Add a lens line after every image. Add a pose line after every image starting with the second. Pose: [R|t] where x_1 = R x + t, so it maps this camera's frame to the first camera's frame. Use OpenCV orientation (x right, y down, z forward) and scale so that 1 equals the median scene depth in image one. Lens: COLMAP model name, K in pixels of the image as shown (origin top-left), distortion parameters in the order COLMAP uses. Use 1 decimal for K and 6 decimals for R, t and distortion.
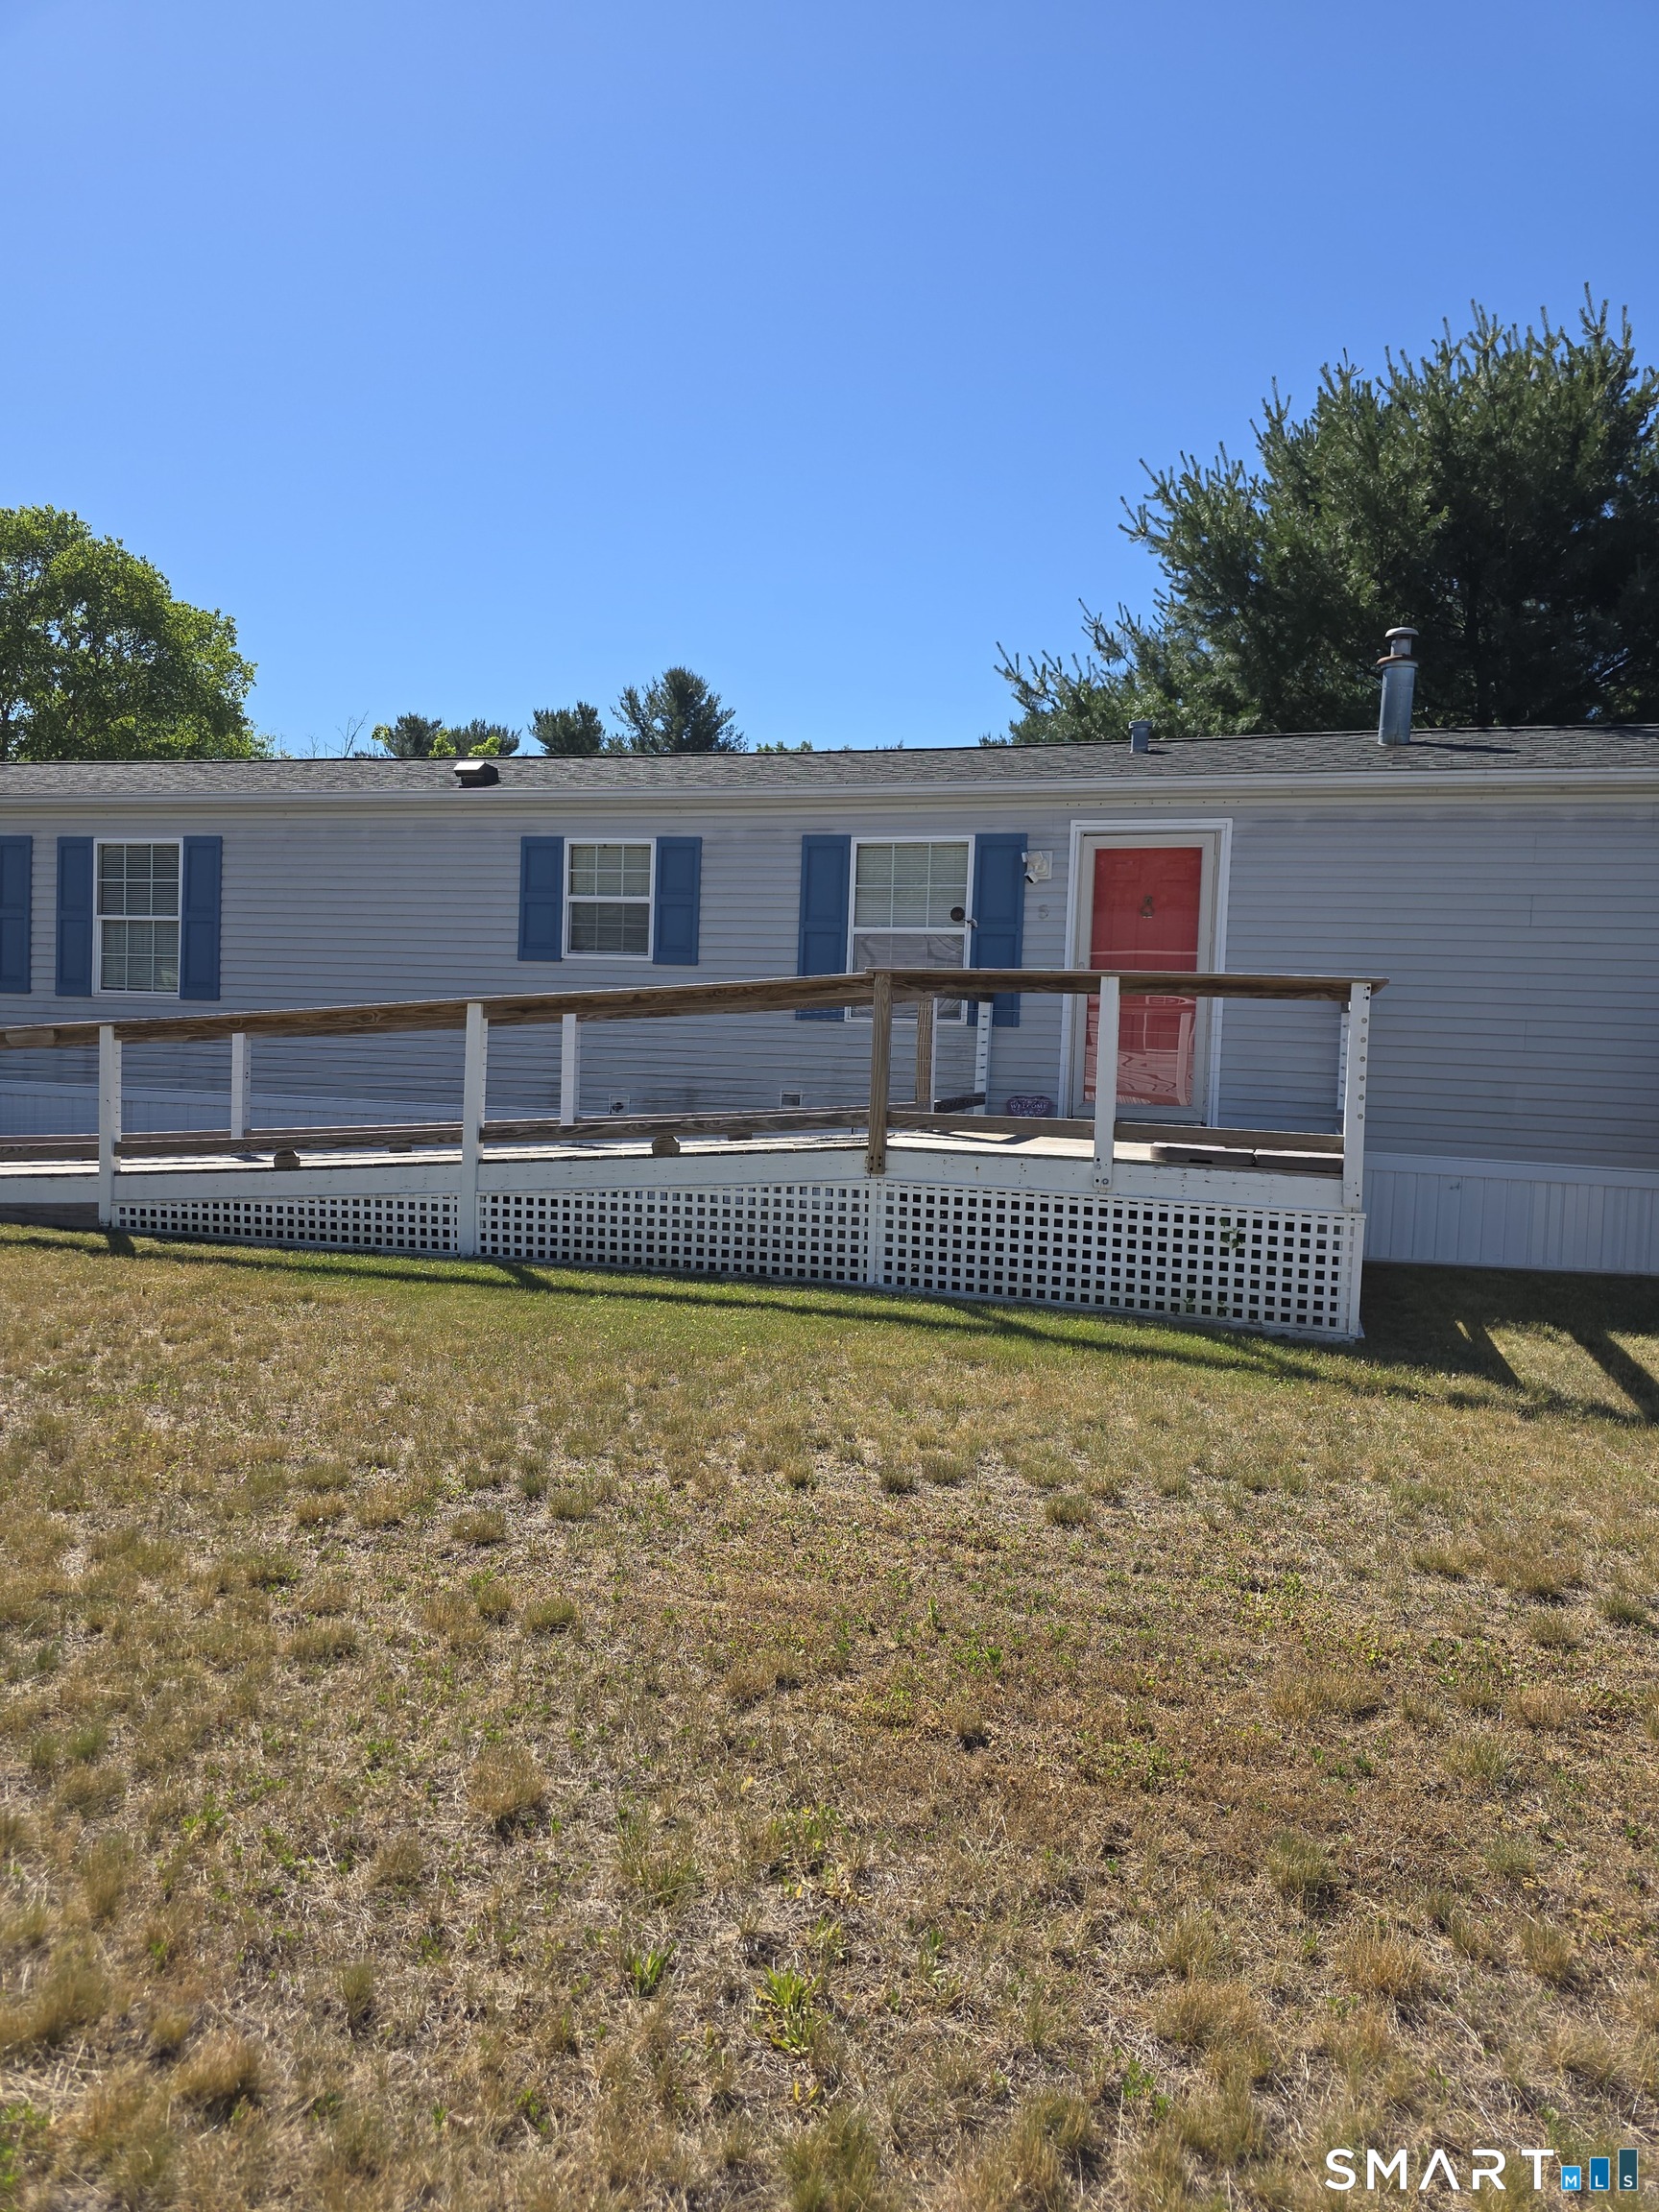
lens RADIAL K [[1506.9, 0, 820.0], [0, 1506.9, 1121.9], [0, 0, 1]] dist [0.042281, -0.025535]
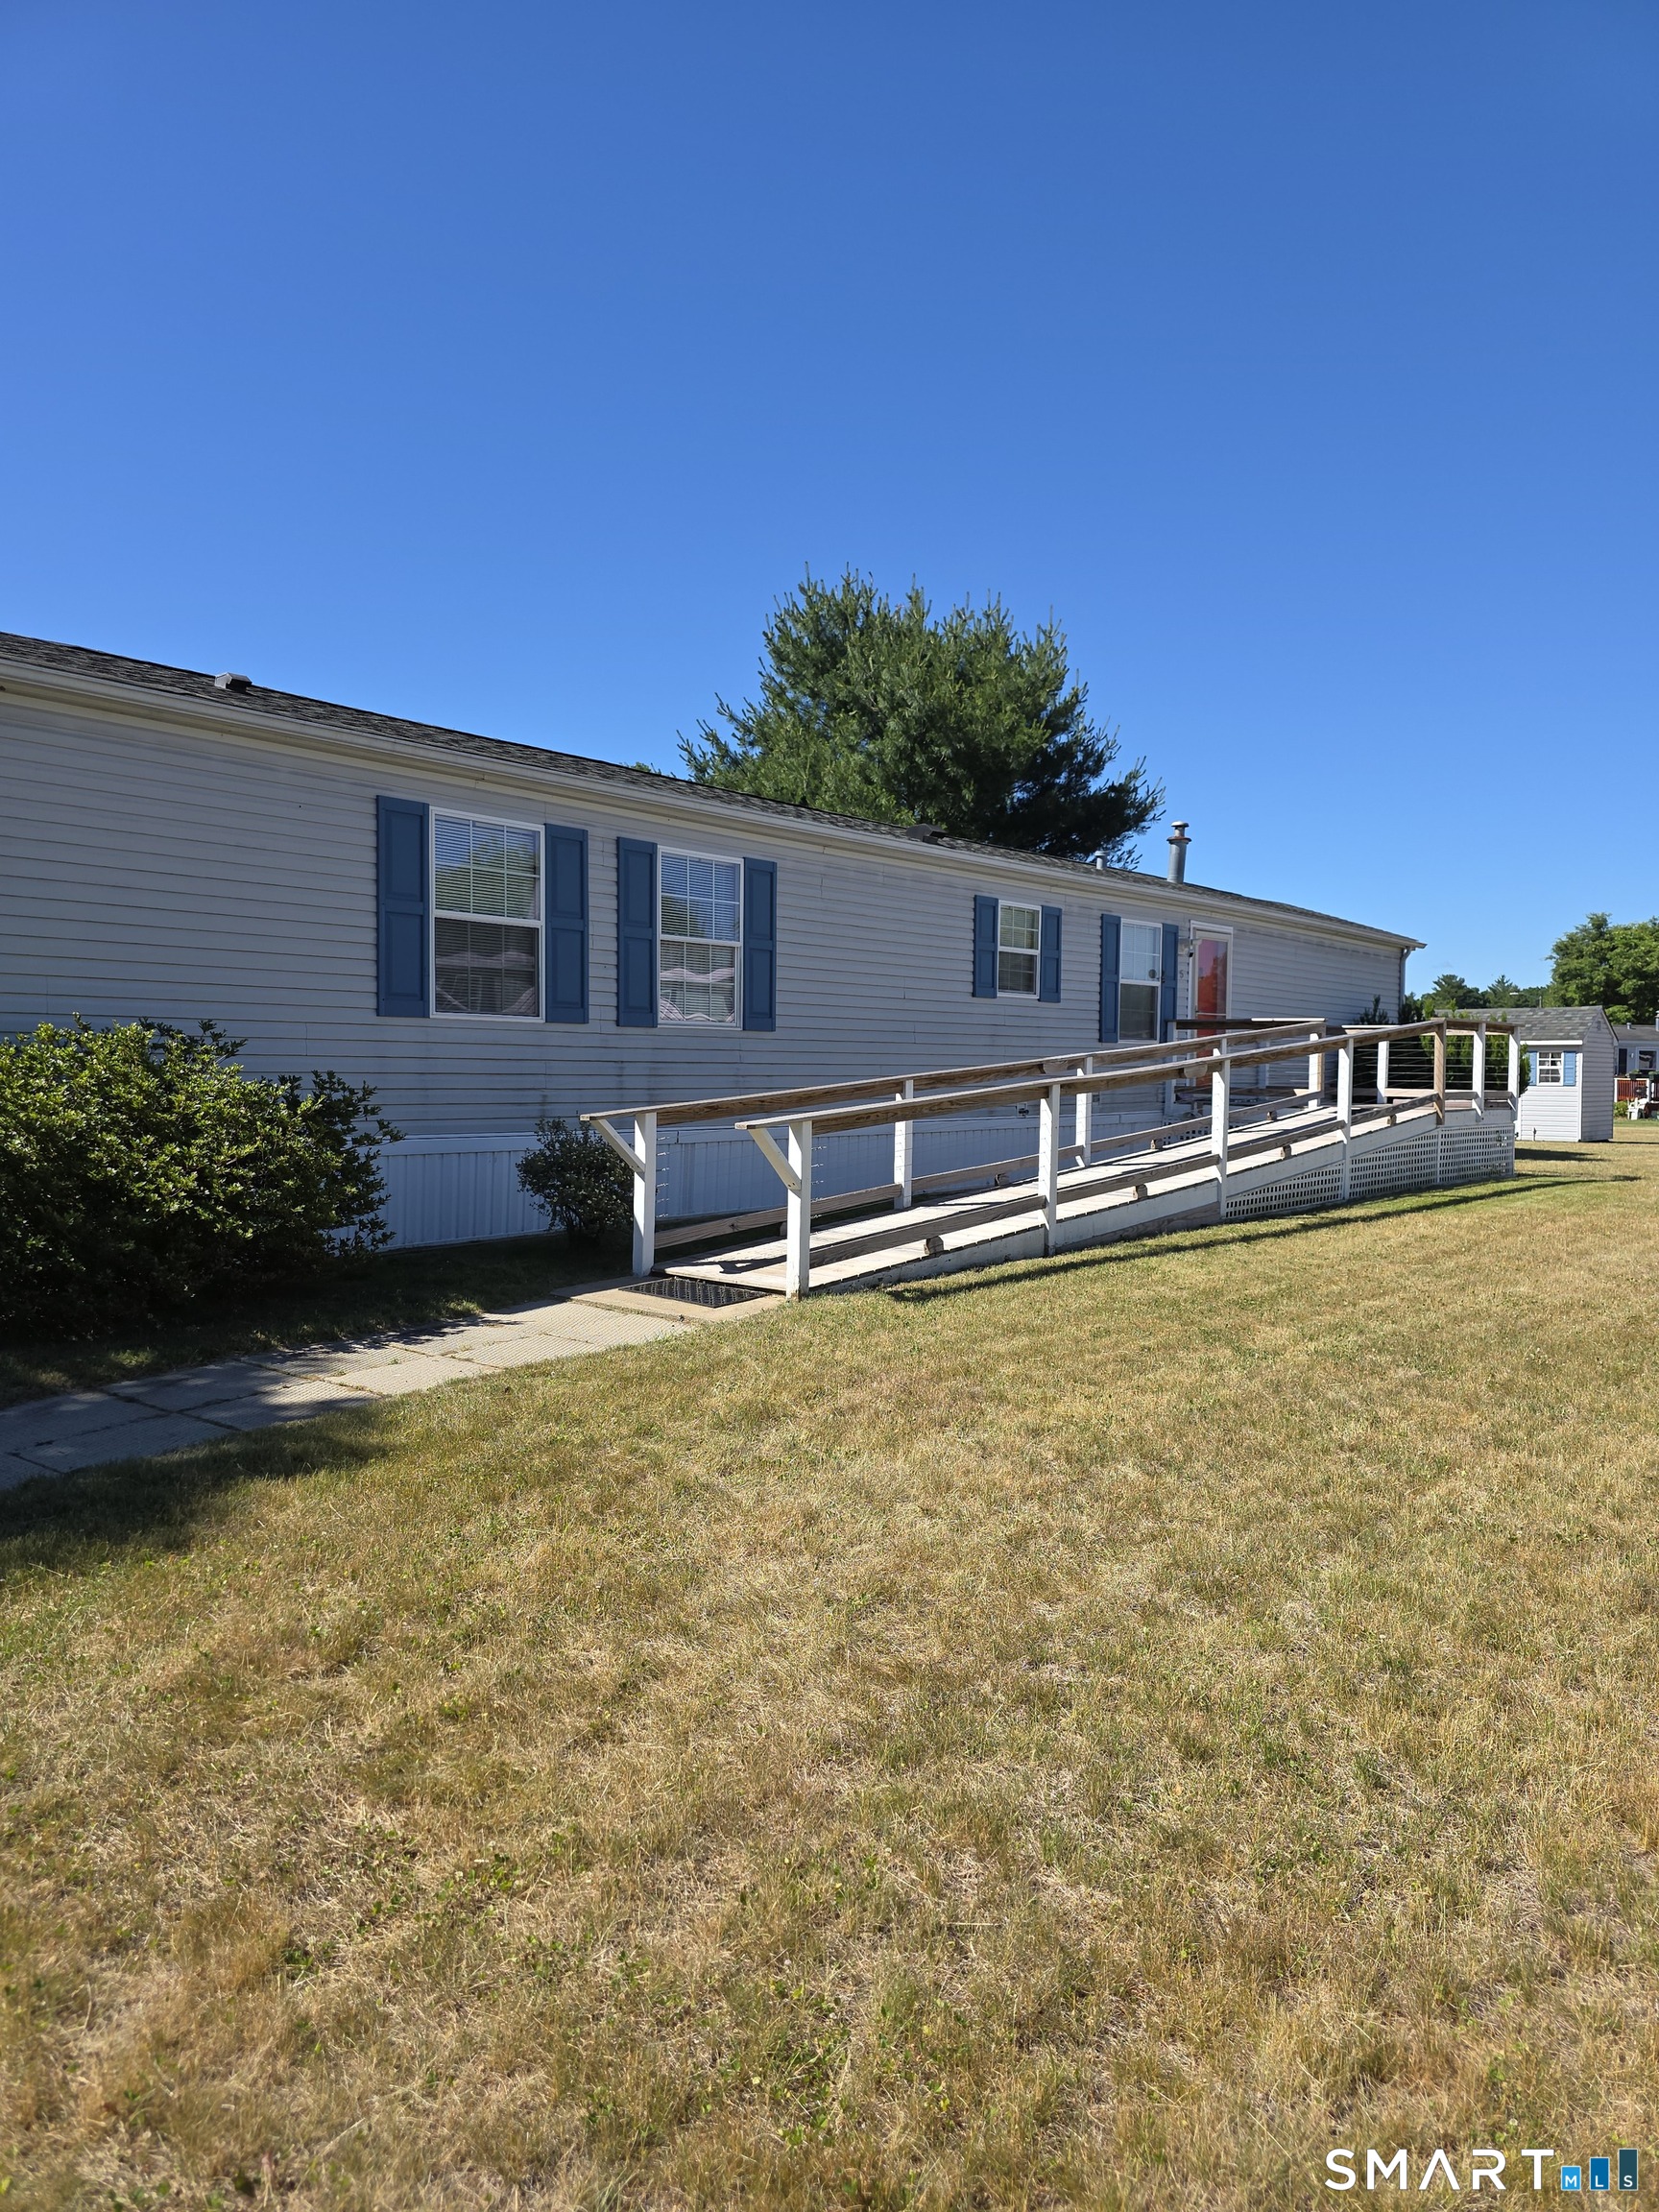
lens RADIAL K [[1506.9, 0, 832.6], [0, 1506.9, 1106.9], [0, 0, 1]] dist [0.042281, -0.025535]
pose [[0.428116, -0.048848, 0.902403, -0.934090], [0.065517, 0.997588, 0.022918, -0.038911], [-0.901346, 0.049311, 0.430284, 0.417850]]
